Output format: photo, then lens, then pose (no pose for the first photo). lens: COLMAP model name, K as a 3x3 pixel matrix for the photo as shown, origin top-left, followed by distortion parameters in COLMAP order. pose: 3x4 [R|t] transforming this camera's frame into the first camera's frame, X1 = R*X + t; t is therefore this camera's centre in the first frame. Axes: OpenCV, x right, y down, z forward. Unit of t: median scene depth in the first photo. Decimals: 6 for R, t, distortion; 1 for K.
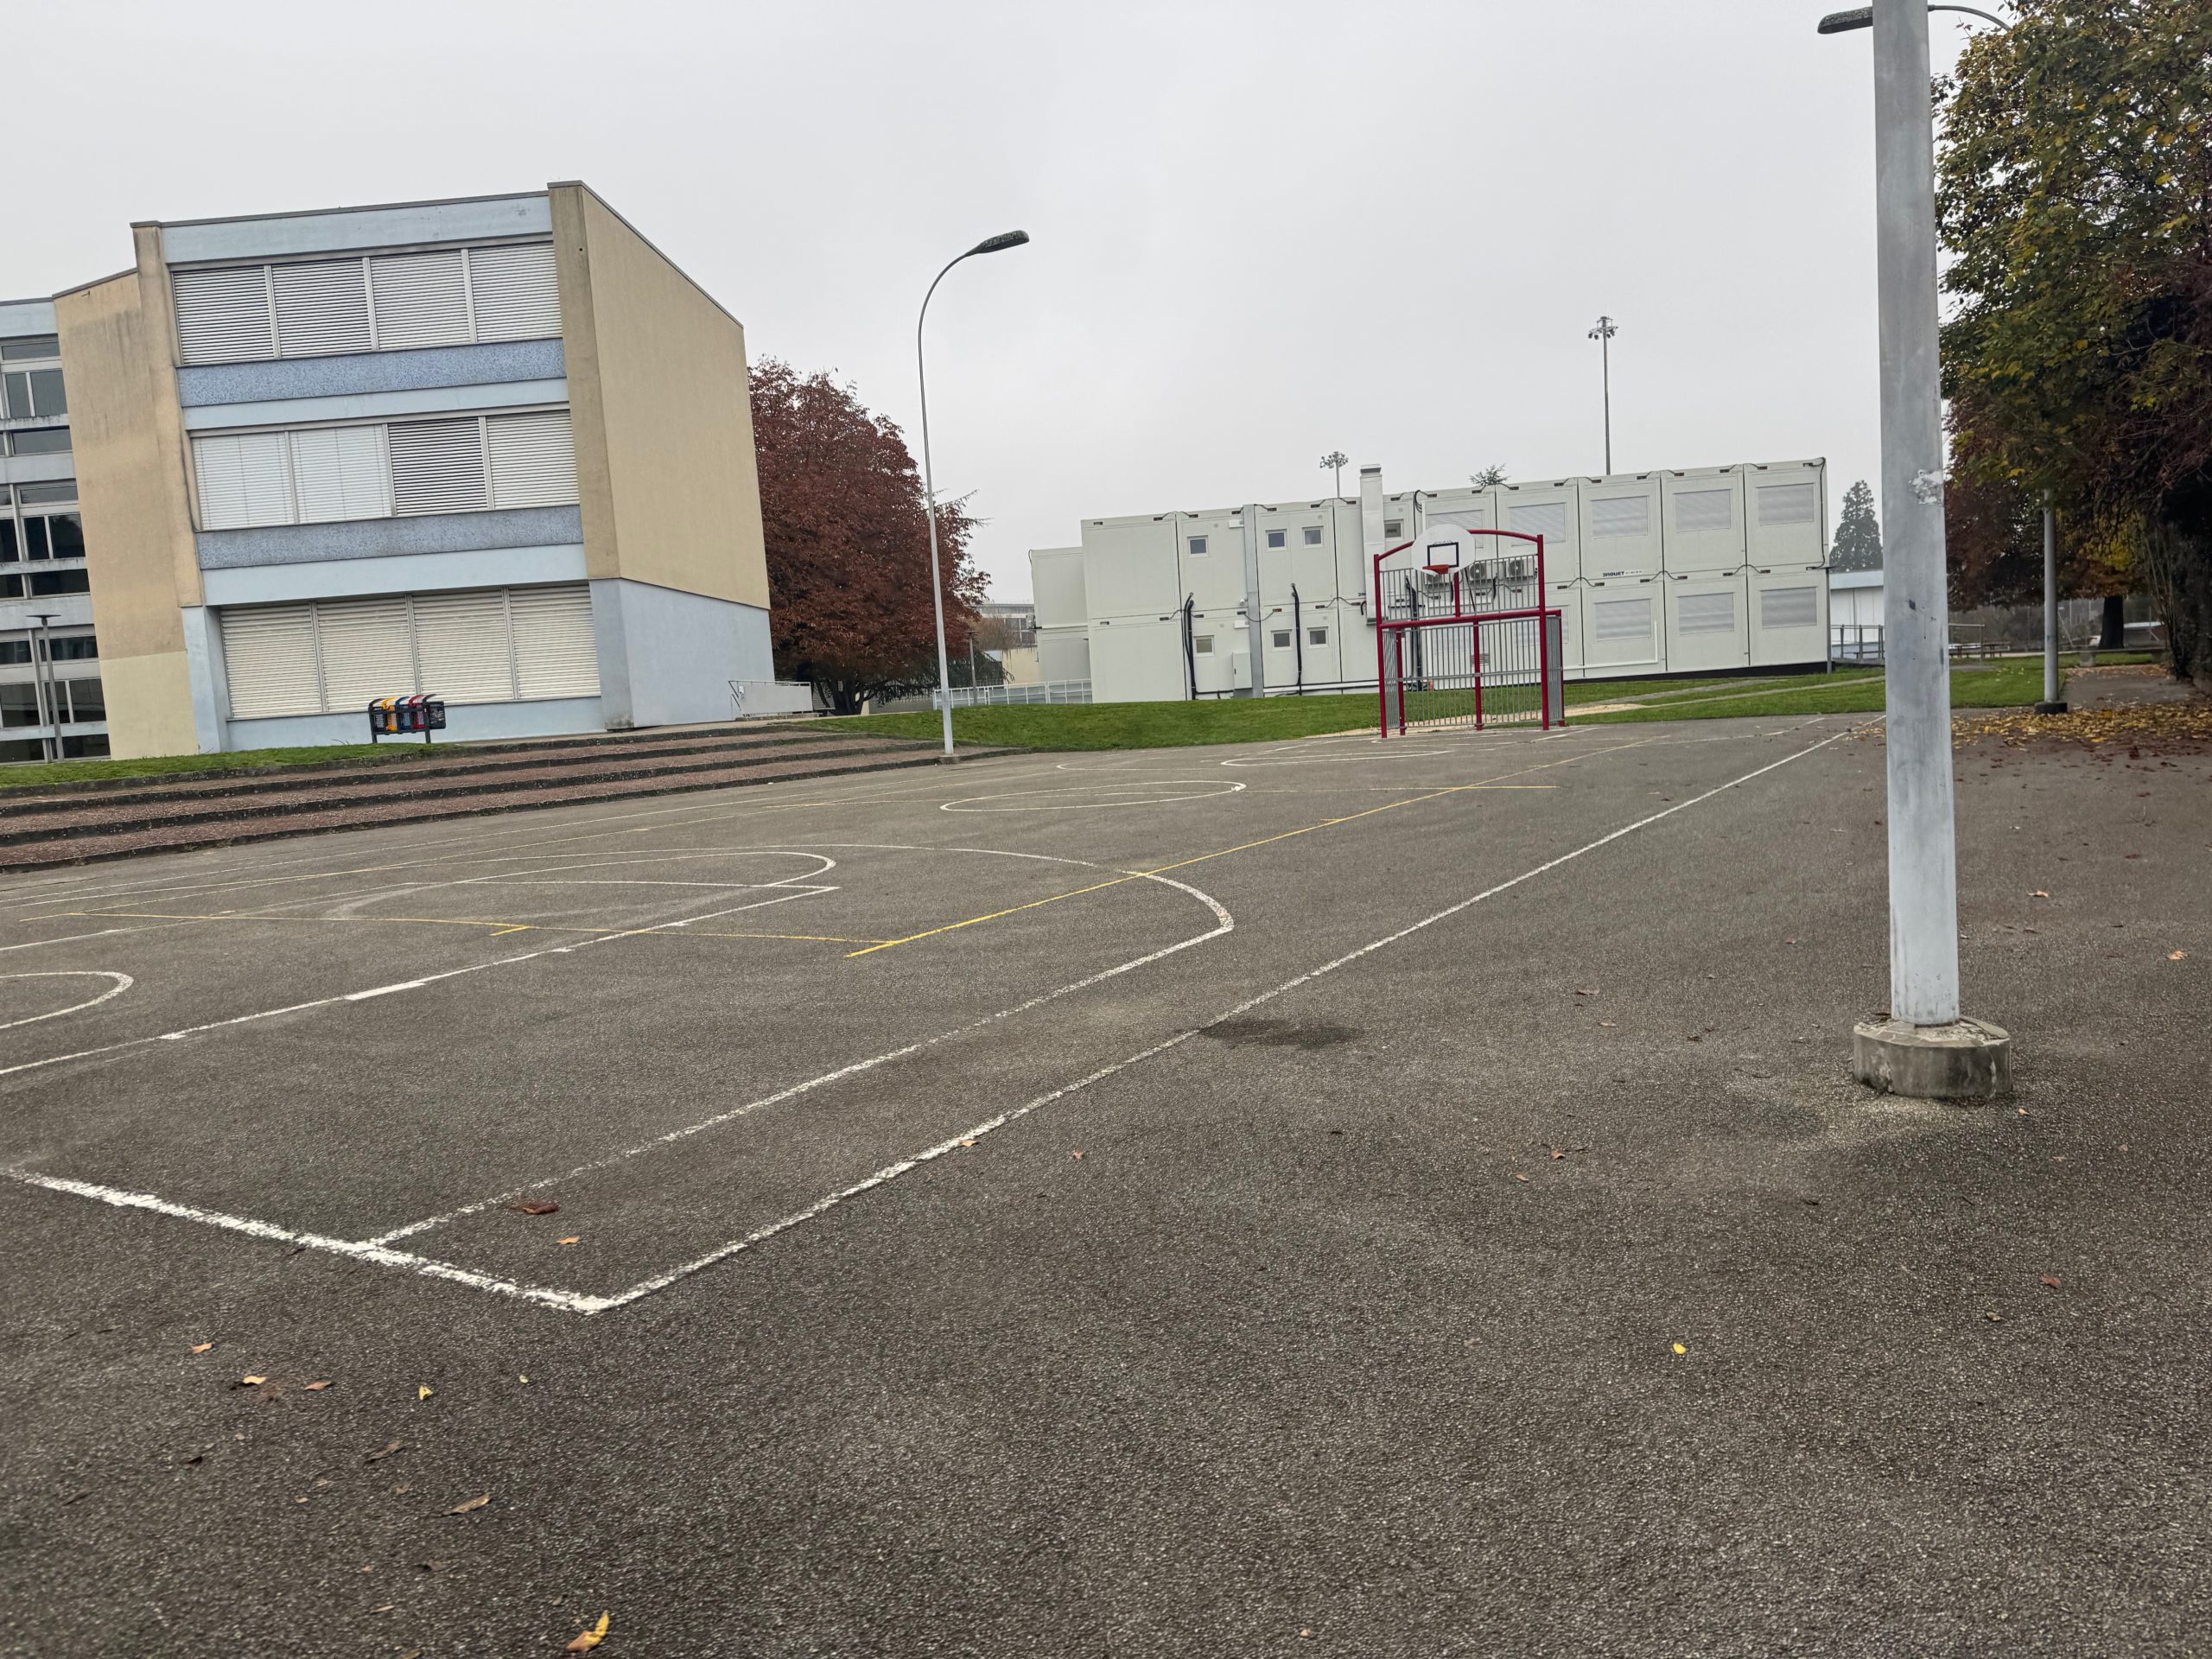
lens RADIAL K [[1540.7, 0, 1106.0], [0, 1540.7, 829.5], [0, 0, 1]] dist [0.001424, -0.001371]
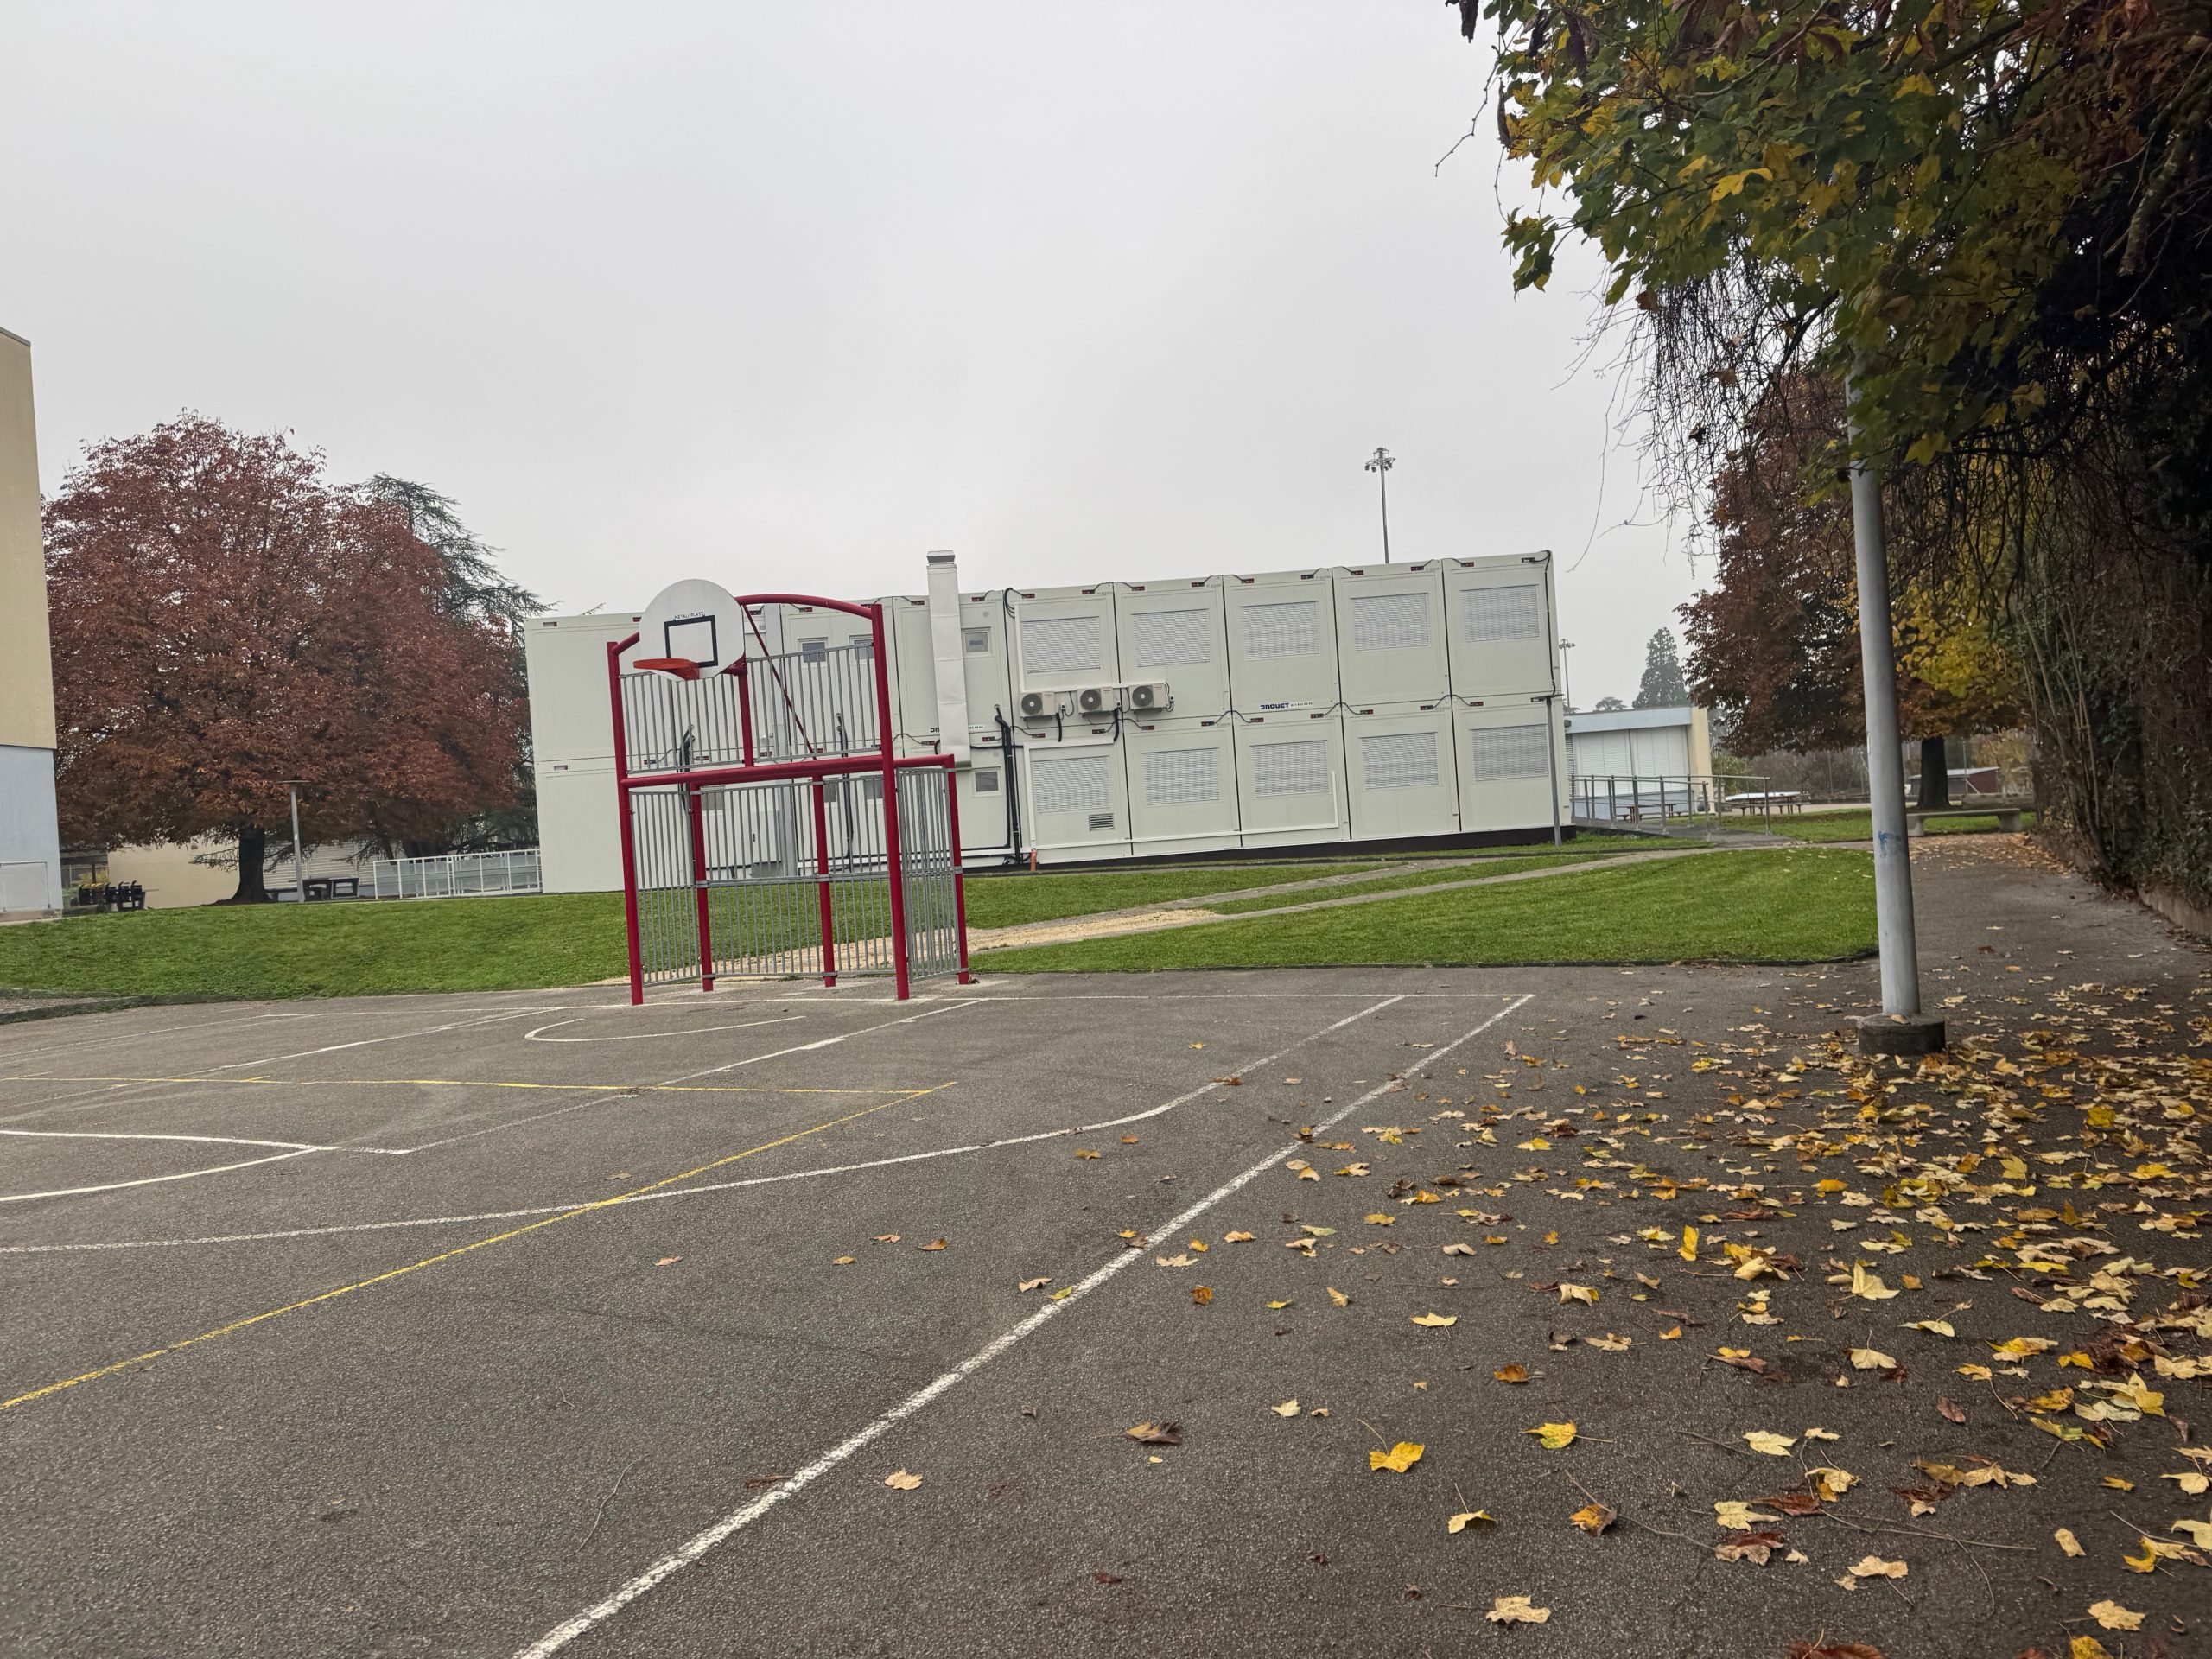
lens RADIAL K [[1545.6, 0, 1177.8], [0, 1545.6, 832.3], [0, 0, 1]] dist [0.178038, -0.000734]
pose [[0.989508, -0.003335, 0.144438, 0.177057], [0.016462, 0.995825, -0.089790, -0.041460], [-0.143536, 0.091226, 0.985432, 0.290330]]
